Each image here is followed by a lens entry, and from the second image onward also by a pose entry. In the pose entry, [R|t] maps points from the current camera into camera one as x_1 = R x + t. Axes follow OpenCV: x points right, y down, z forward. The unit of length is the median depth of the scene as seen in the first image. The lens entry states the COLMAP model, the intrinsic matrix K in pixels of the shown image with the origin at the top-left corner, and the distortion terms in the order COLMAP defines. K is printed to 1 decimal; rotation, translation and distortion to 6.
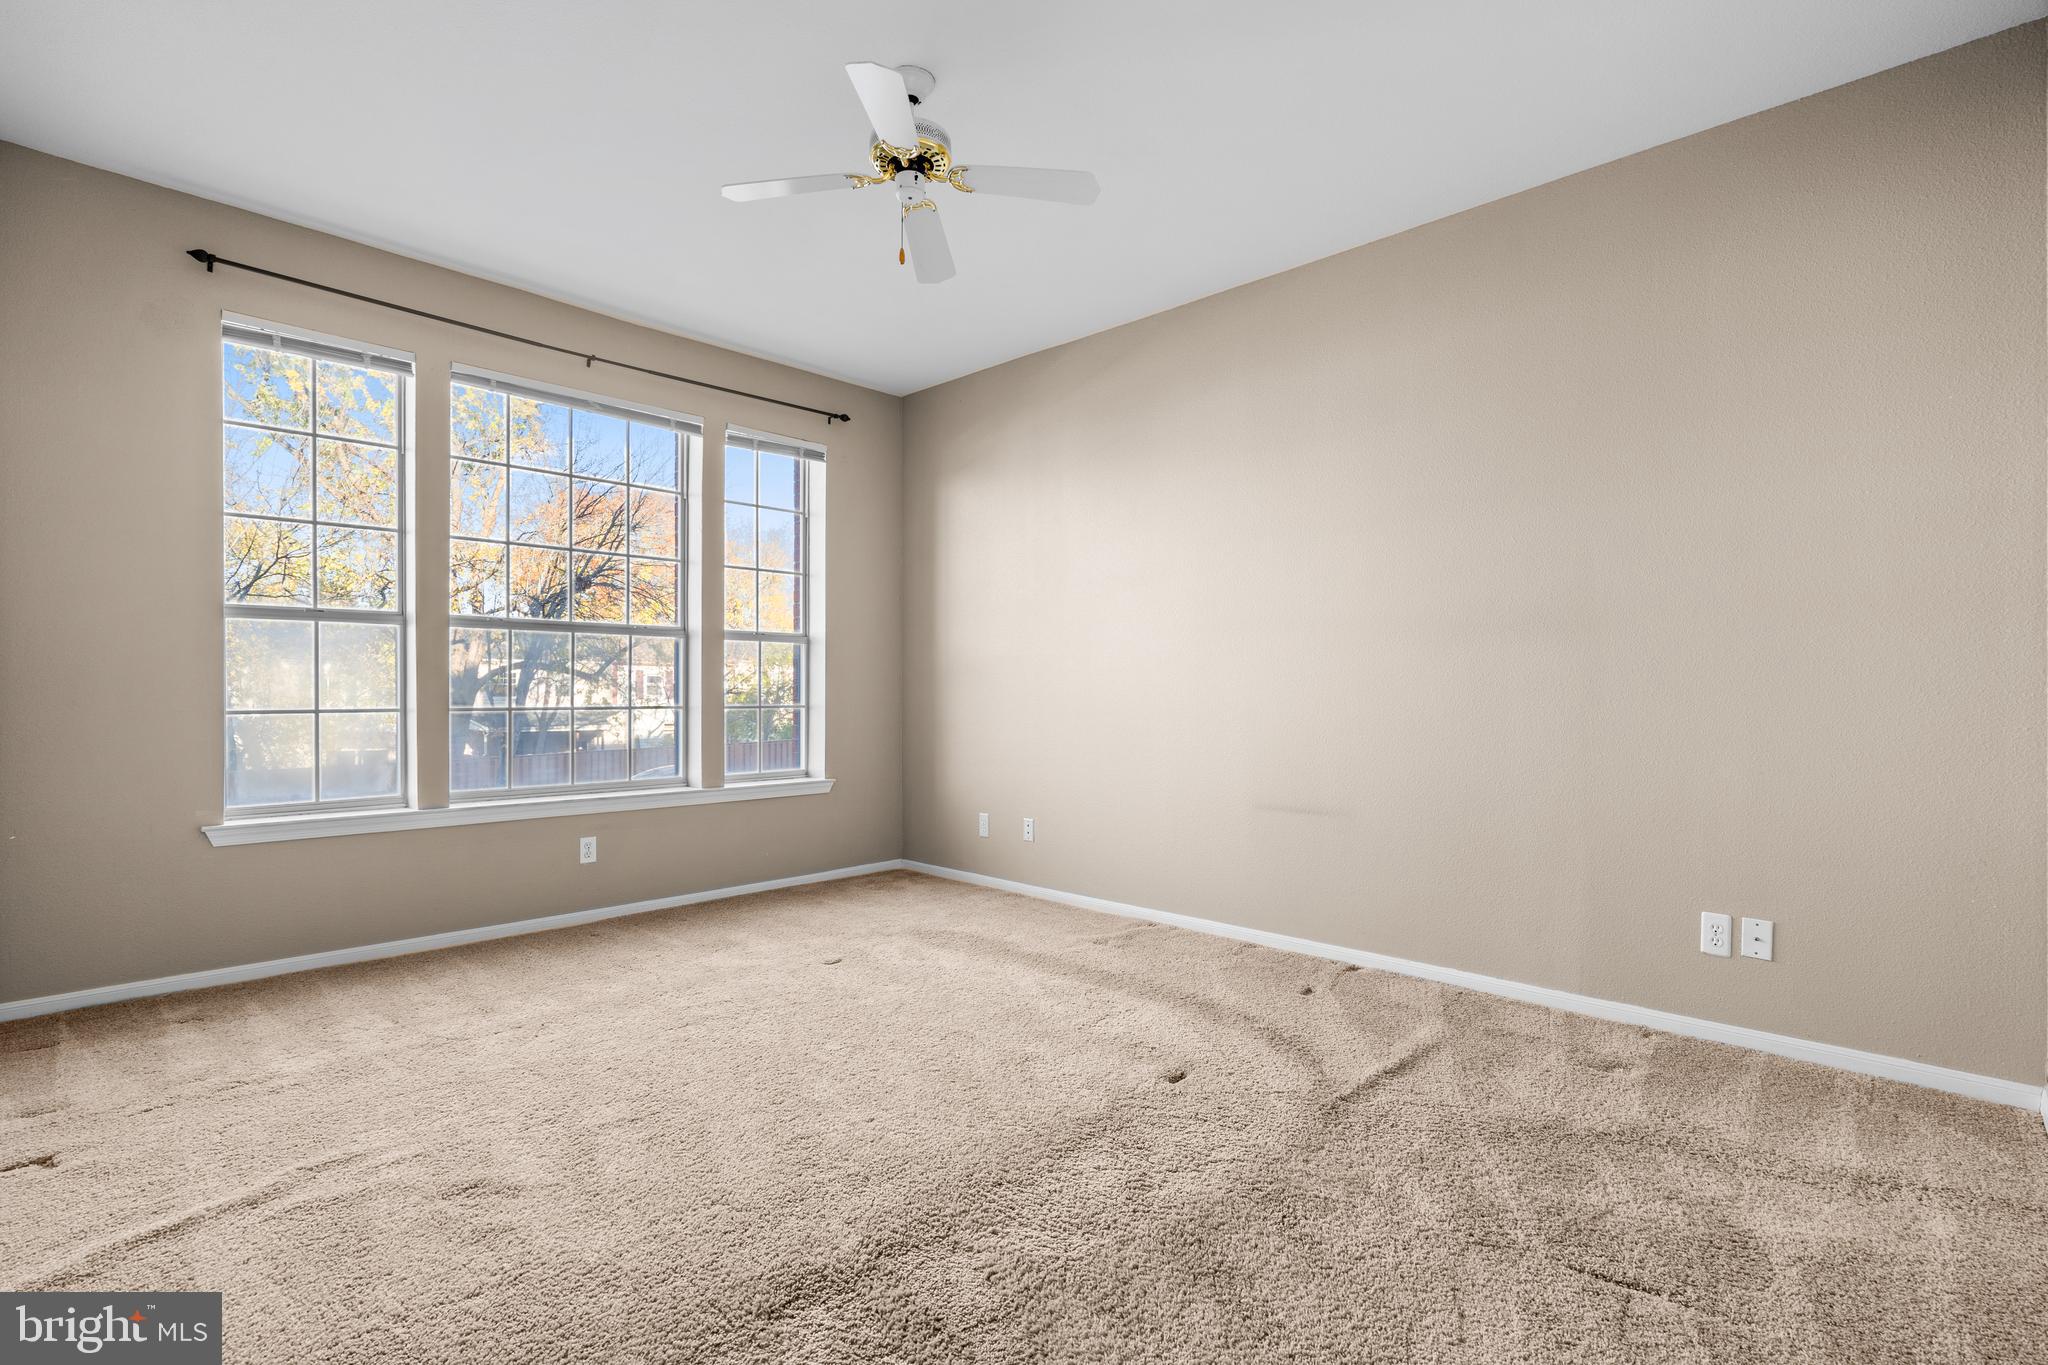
lens RADIAL K [[936.2, 0, 1013.2], [0, 936.2, 685.1], [0, 0, 1]] dist [-0.001116, 0.000501]
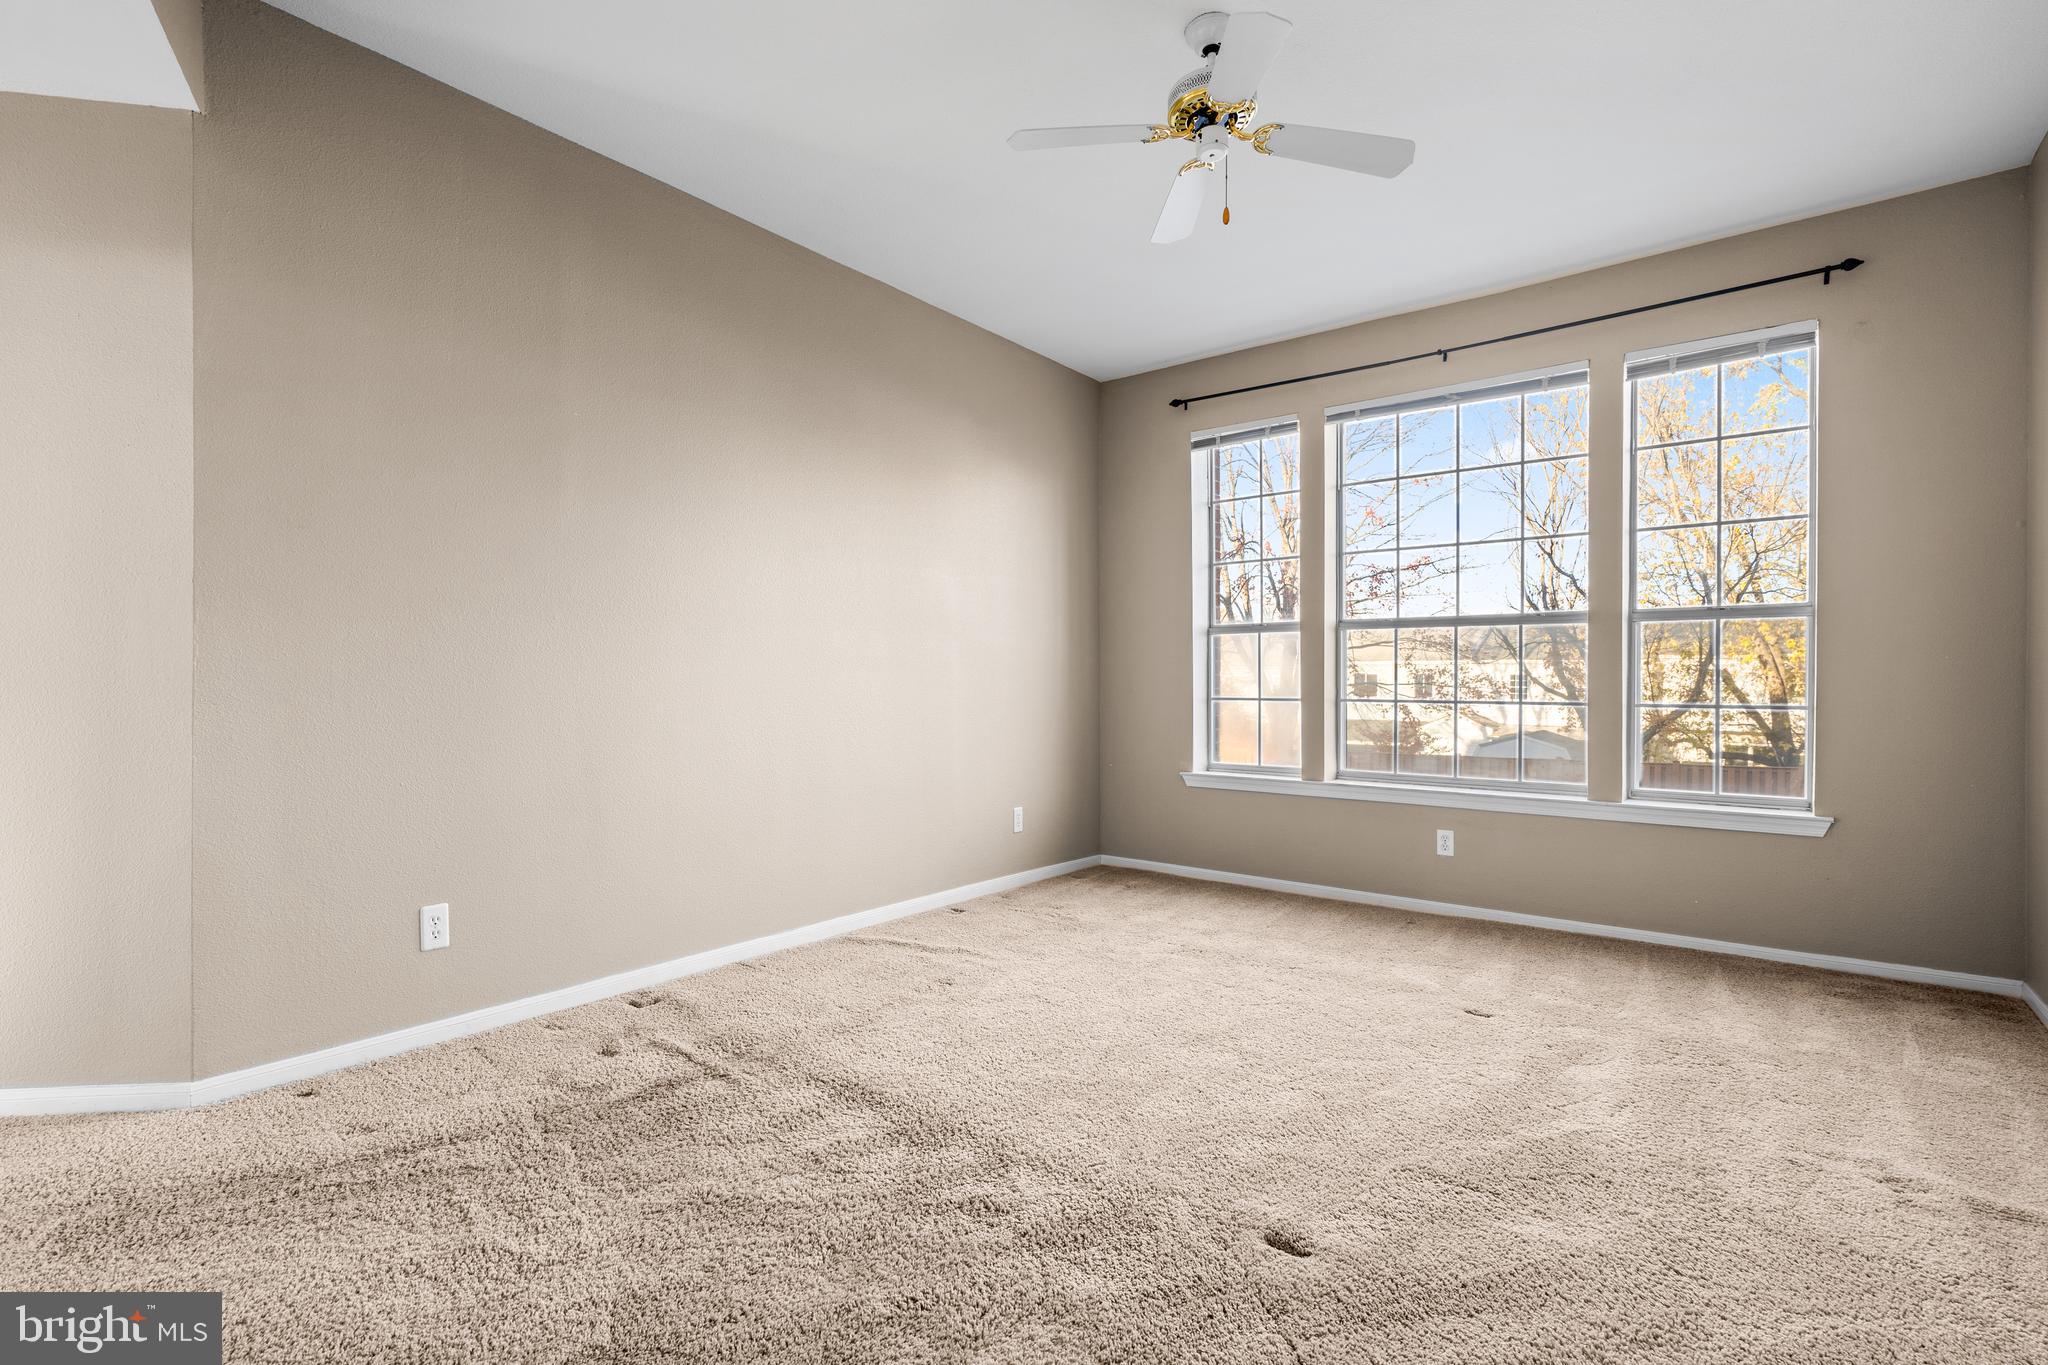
lens RADIAL K [[936.2, 0, 1013.2], [0, 936.2, 685.1], [0, 0, 1]] dist [-0.001116, 0.000501]
pose [[0.106490, -0.000983, -0.994313, 0.502231], [0.002385, 0.999997, -0.000733, 0.006775], [0.994311, -0.002293, 0.106492, 0.440120]]
